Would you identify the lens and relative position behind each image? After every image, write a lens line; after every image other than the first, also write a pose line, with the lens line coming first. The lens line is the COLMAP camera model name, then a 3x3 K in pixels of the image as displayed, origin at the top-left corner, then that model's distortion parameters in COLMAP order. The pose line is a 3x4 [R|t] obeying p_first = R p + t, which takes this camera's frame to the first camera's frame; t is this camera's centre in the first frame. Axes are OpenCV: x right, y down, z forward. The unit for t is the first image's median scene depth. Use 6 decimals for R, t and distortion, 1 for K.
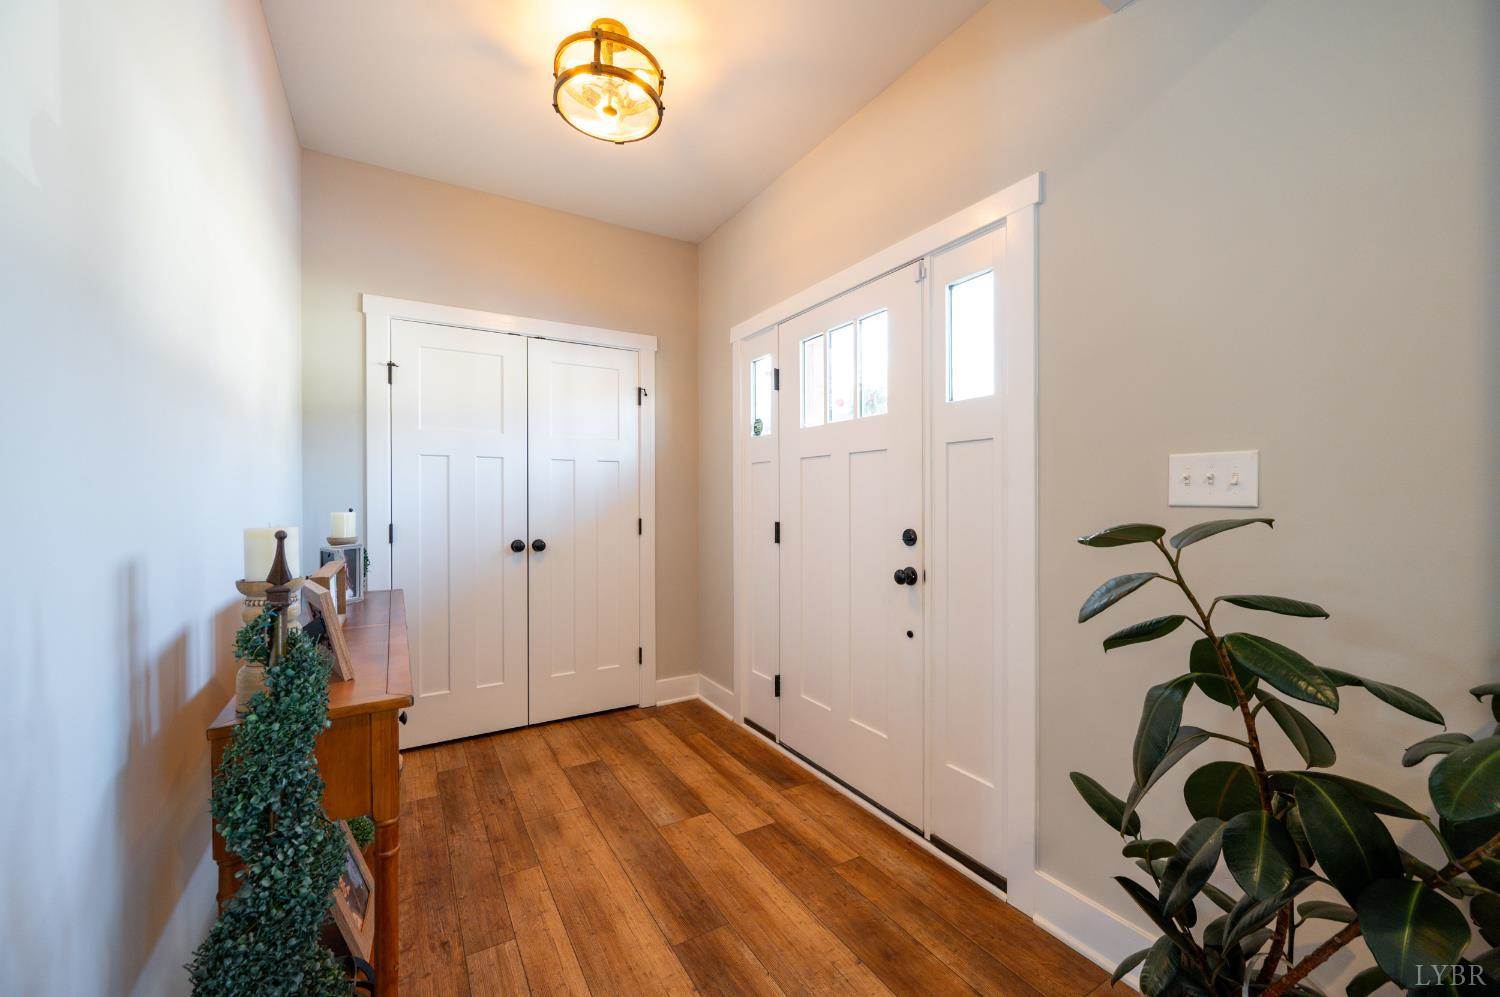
lens RADIAL K [[585.4, 0, 750.6], [0, 585.4, 498.7], [0, 0, 1]] dist [-0.002468, 0.000028]
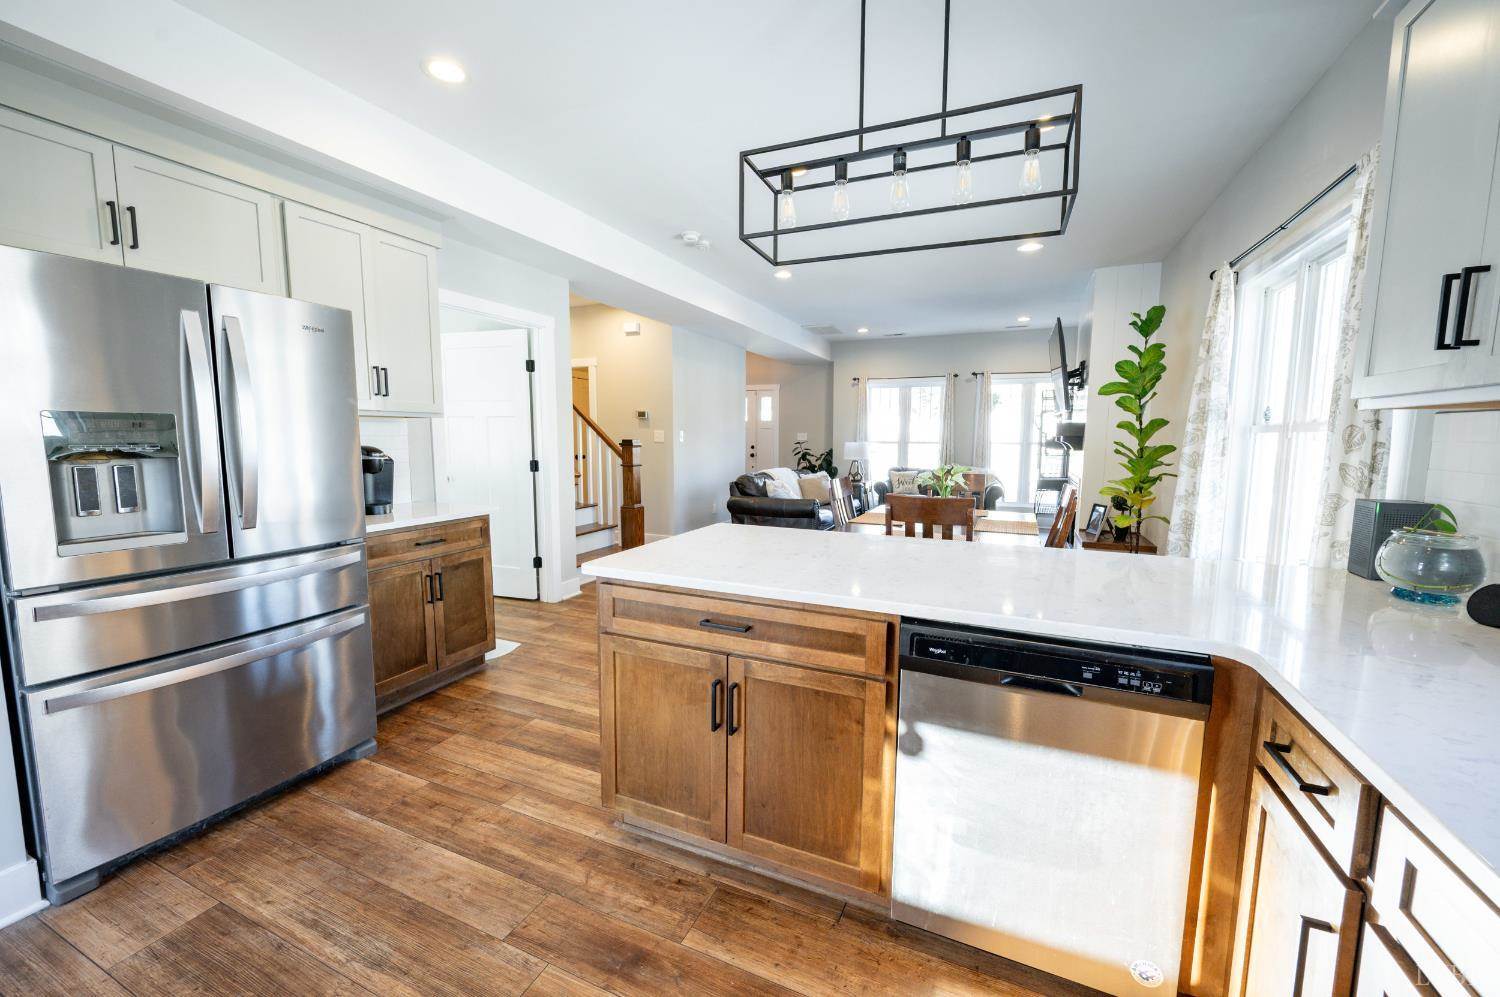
lens RADIAL K [[585.4, 0, 747.5], [0, 585.4, 498.8], [0, 0, 1]] dist [-0.002468, 0.000028]
pose [[0.820657, -0.055181, 0.568751, -2.876018], [-0.005428, 0.994529, 0.104322, -0.017254], [-0.571396, -0.088700, 0.815867, -3.365299]]
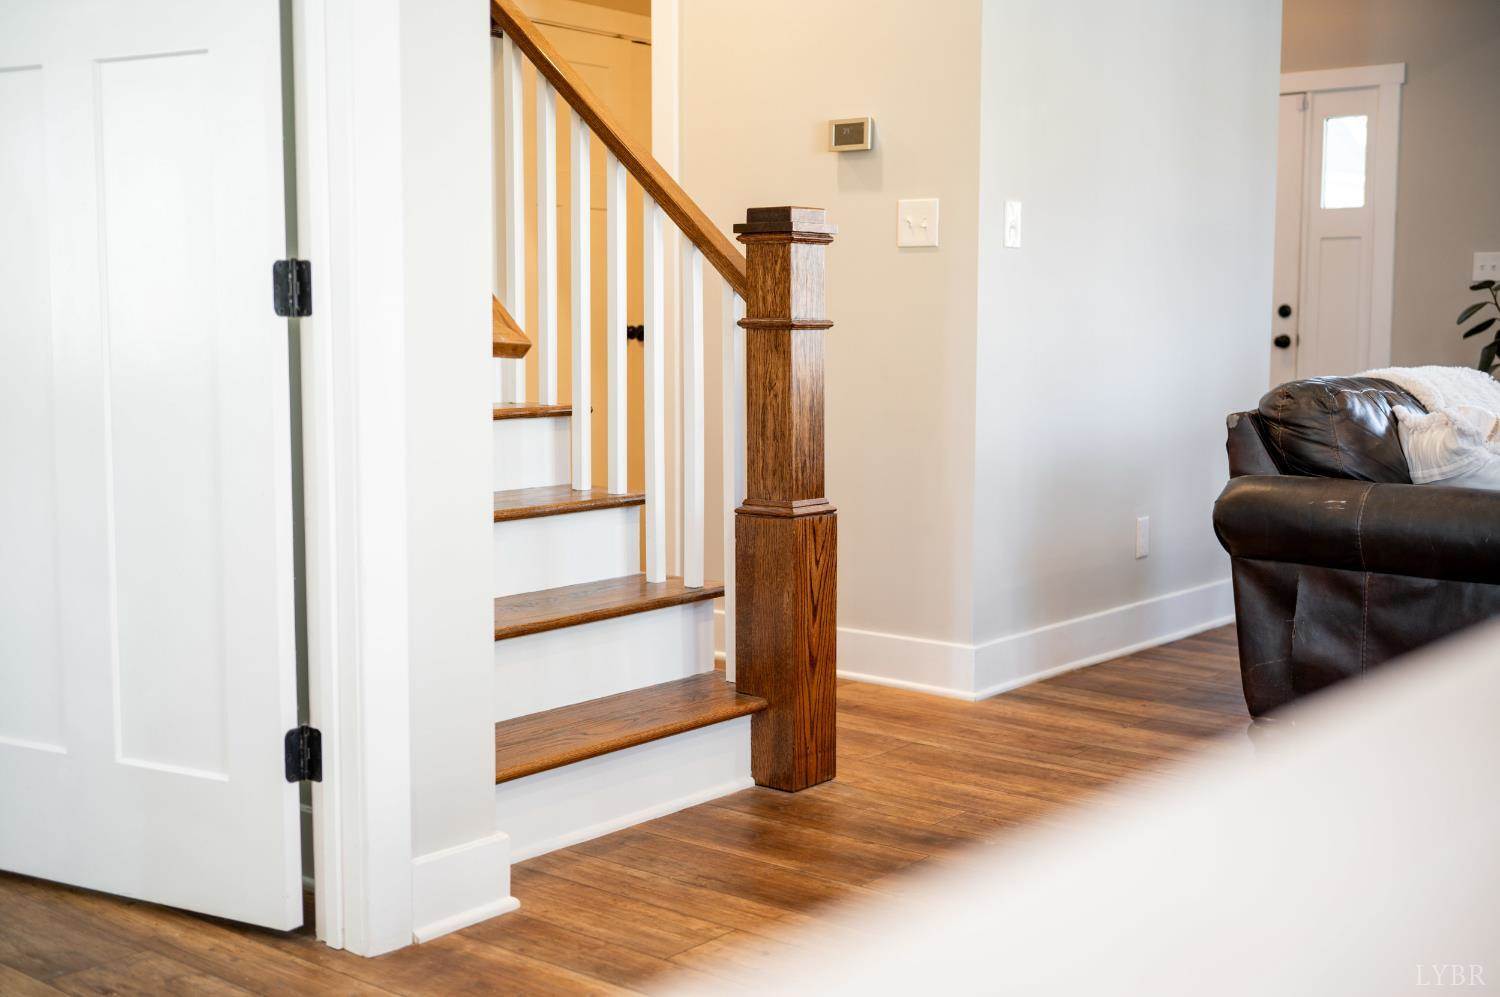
lens RADIAL K [[1737.4, 0, 756.6], [0, 1737.4, 500.9], [0, 0, 1]] dist [0.012904, 0.000000]
pose [[0.938655, -0.027713, 0.343741, -2.380685], [-0.005617, 0.995405, 0.095589, 0.135707], [-0.344811, -0.091656, 0.934187, -2.451077]]
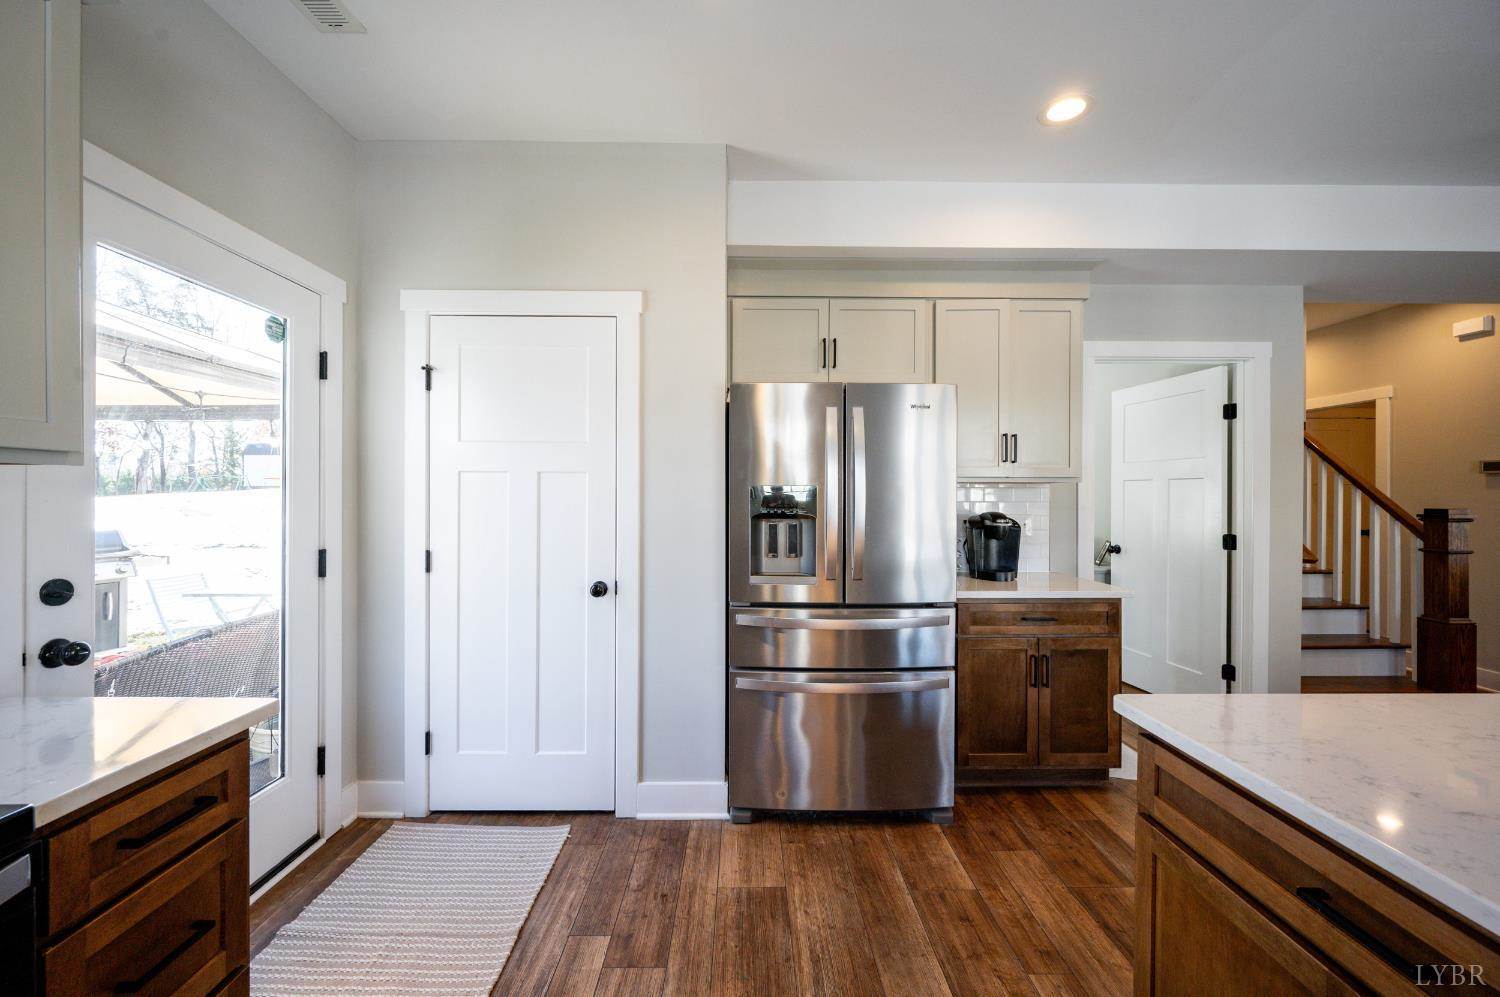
lens RADIAL K [[585.4, 0, 747.2], [0, 585.4, 500.3], [0, 0, 1]] dist [-0.002468, 0.000028]
pose [[0.862177, 0.007037, -0.506559, -2.601846], [-0.005662, 0.999975, 0.004254, -0.023987], [0.506576, -0.000799, 0.862195, -3.209223]]
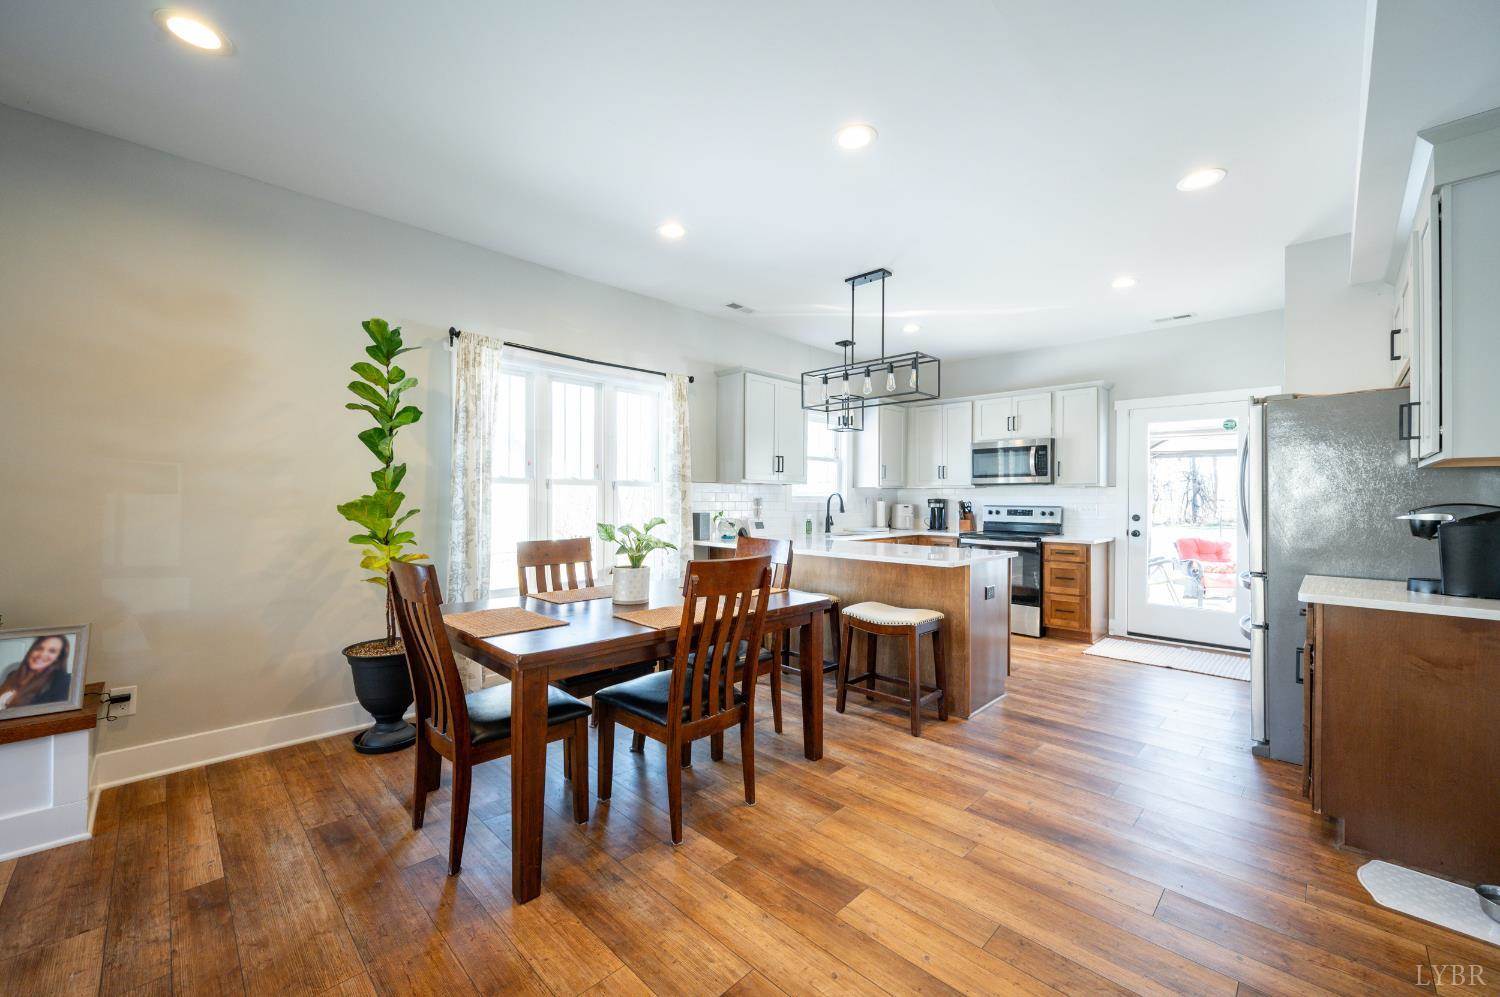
lens RADIAL K [[585.4, 0, 749.1], [0, 585.4, 497.0], [0, 0, 1]] dist [-0.002468, 0.000028]
pose [[-0.969366, -0.002034, -0.245614, -1.249028], [-0.001511, 0.999996, -0.002317, 0.004316], [0.245617, -0.001875, -0.969365, -0.838540]]
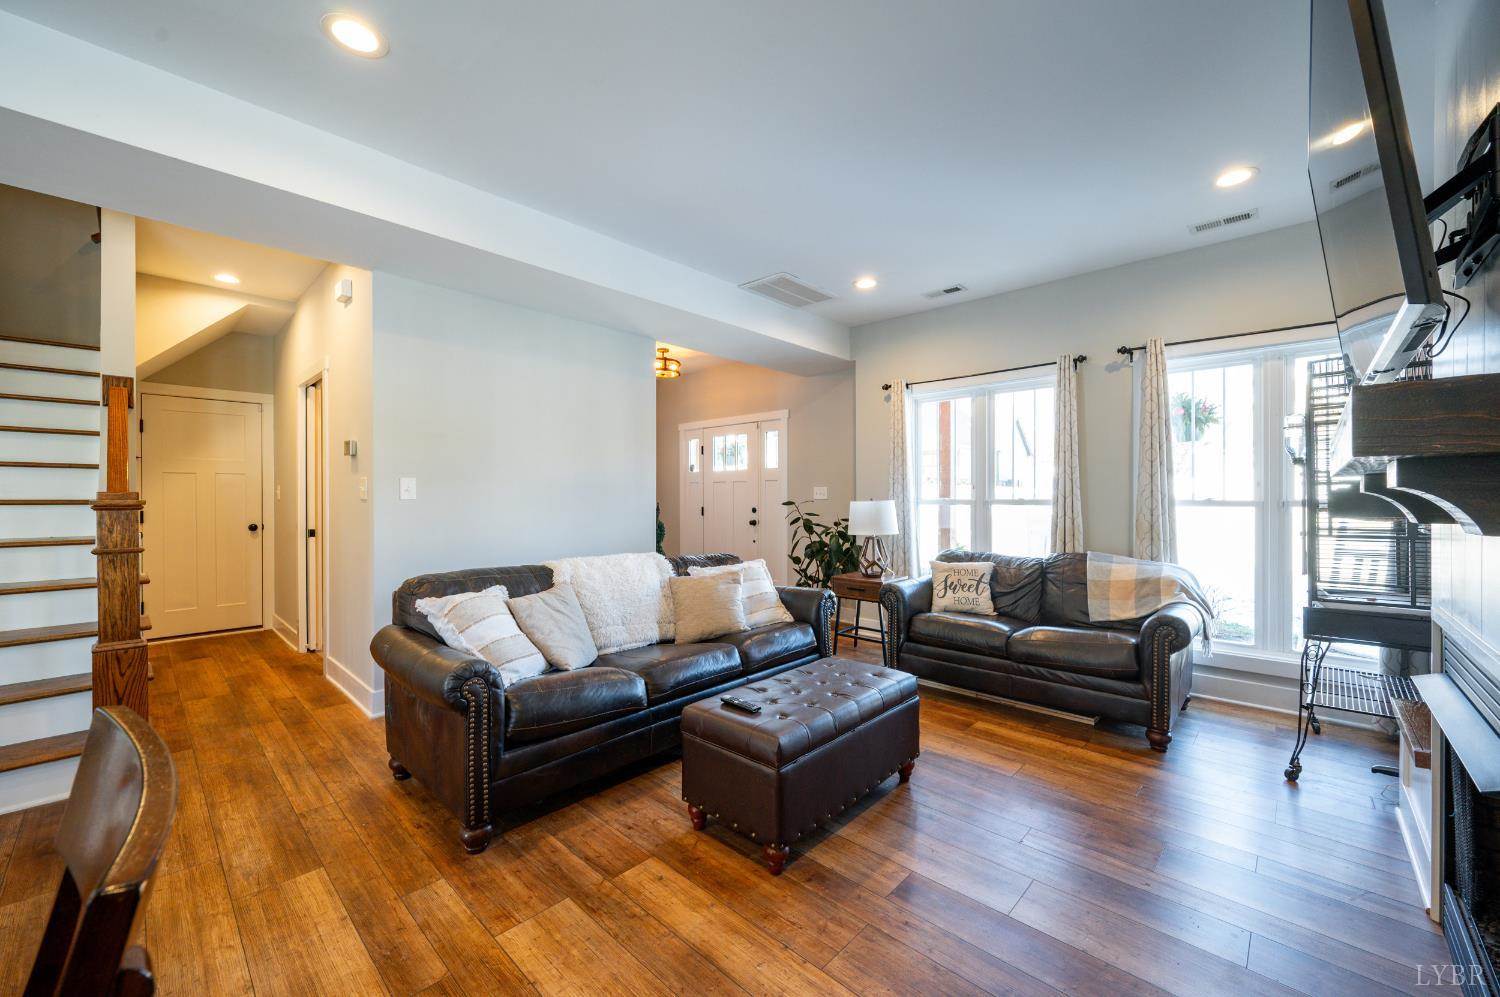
lens RADIAL K [[585.4, 0, 748.6], [0, 585.4, 500.7], [0, 0, 1]] dist [-0.002468, 0.000028]
pose [[0.962348, 0.001523, 0.271814, -0.674190], [-0.002172, 0.999995, 0.002089, 0.008943], [-0.271810, -0.002601, 0.962347, -2.228586]]
